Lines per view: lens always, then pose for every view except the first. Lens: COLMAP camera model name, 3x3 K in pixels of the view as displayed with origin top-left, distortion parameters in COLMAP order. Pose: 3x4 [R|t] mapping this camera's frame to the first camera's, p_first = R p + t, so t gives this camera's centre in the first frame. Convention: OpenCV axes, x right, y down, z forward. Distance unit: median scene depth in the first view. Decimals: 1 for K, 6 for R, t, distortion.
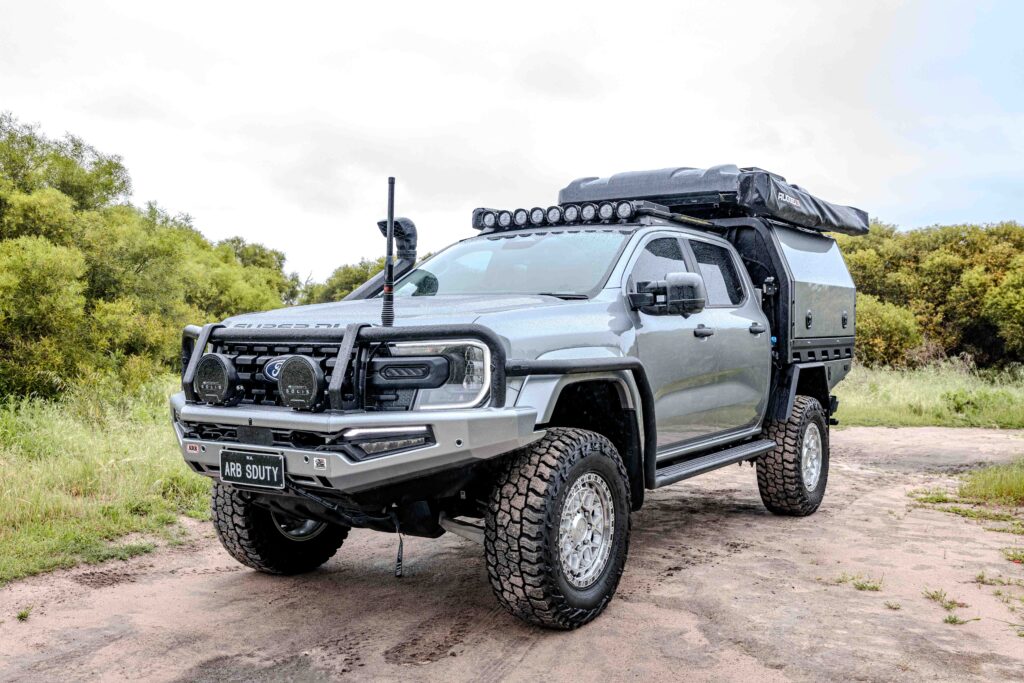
lens RADIAL K [[984.8, 0, 518.3], [0, 984.8, 340.9], [0, 0, 1]] dist [-0.011365, 0.000000]
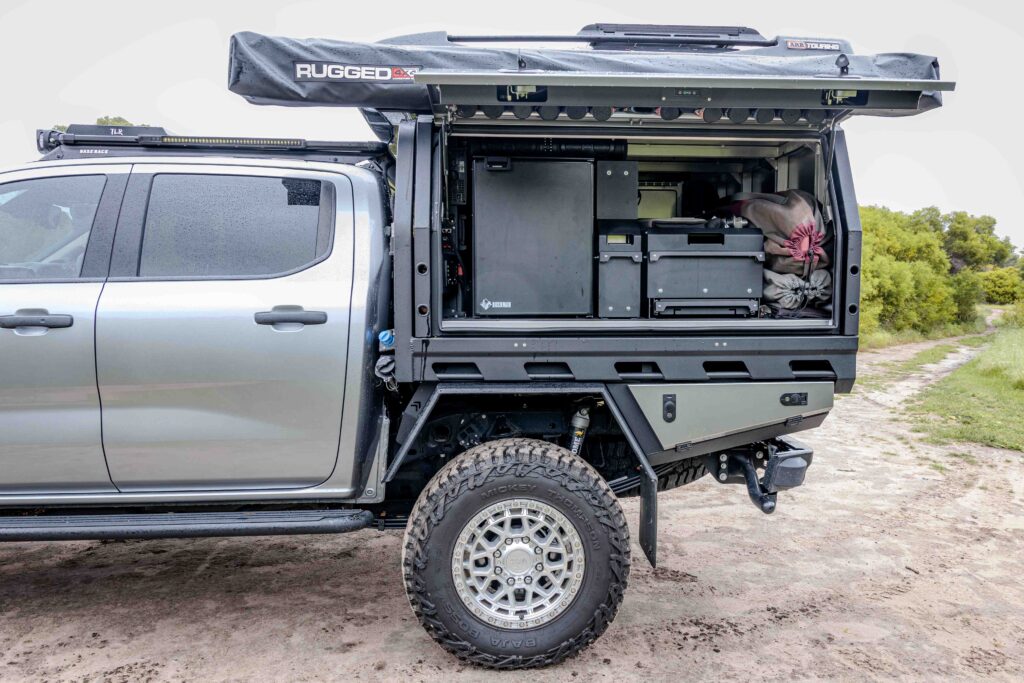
lens RADIAL K [[746.7, 0, 553.8], [0, 746.7, 330.5], [0, 0, 1]] dist [-0.000915, -0.004528]
pose [[0.618952, 0.055122, -0.783492, 1.055537], [-0.016671, 0.998232, 0.057060, -0.049711], [0.785252, -0.022255, 0.618776, 1.321743]]
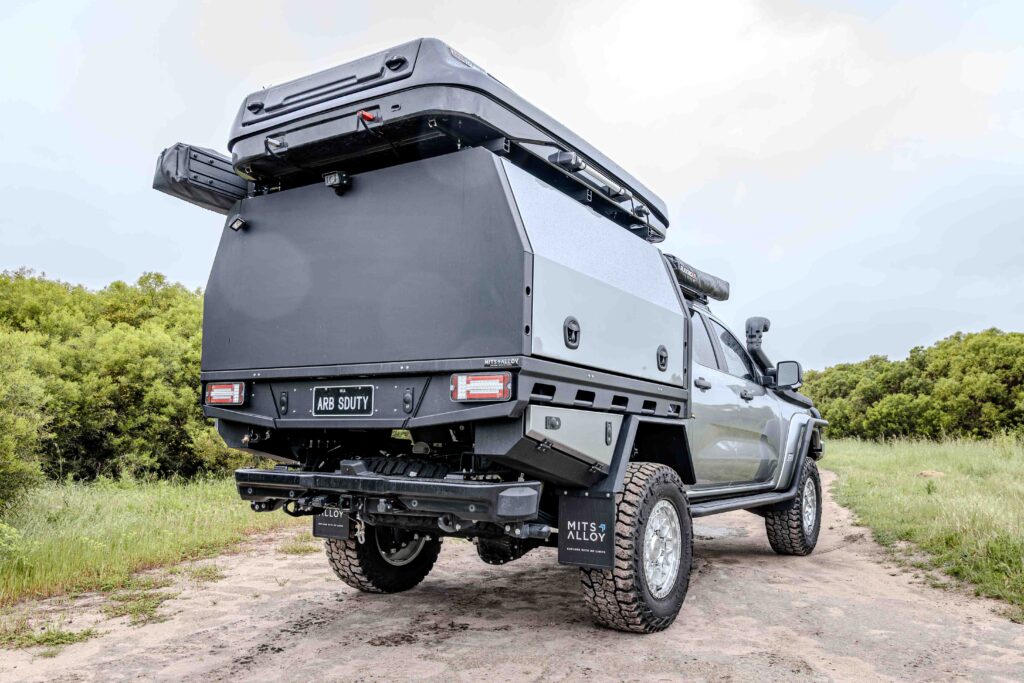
lens RADIAL K [[779.4, 0, 542.9], [0, 779.4, 396.4], [0, 0, 1]] dist [-0.003947, 0.000936]
pose [[-0.999357, -0.022554, -0.027855, 0.287059], [-0.021198, 0.998619, -0.048071, 0.058498], [0.028901, -0.047450, -0.998455, 2.952118]]
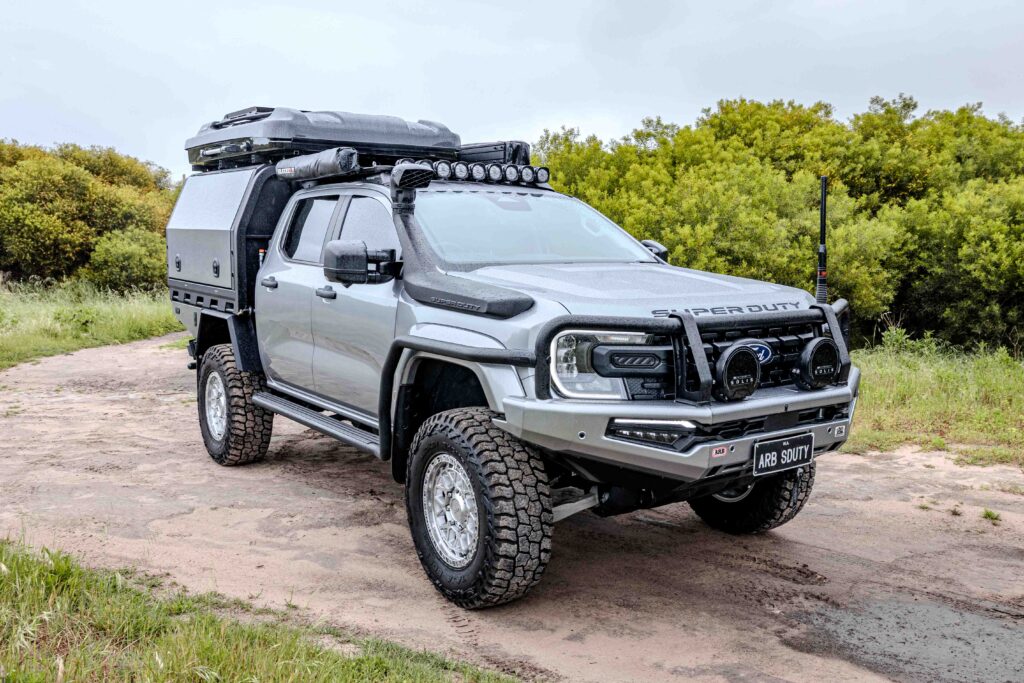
lens RADIAL K [[950.5, 0, 570.5], [0, 950.5, 322.3], [0, 0, 1]] dist [-0.016538, 0.000000]
pose [[0.331066, -0.084443, 0.939821, -1.219683], [0.002556, 0.996064, 0.088596, -0.090118], [-0.943604, -0.026929, 0.329979, 0.863764]]
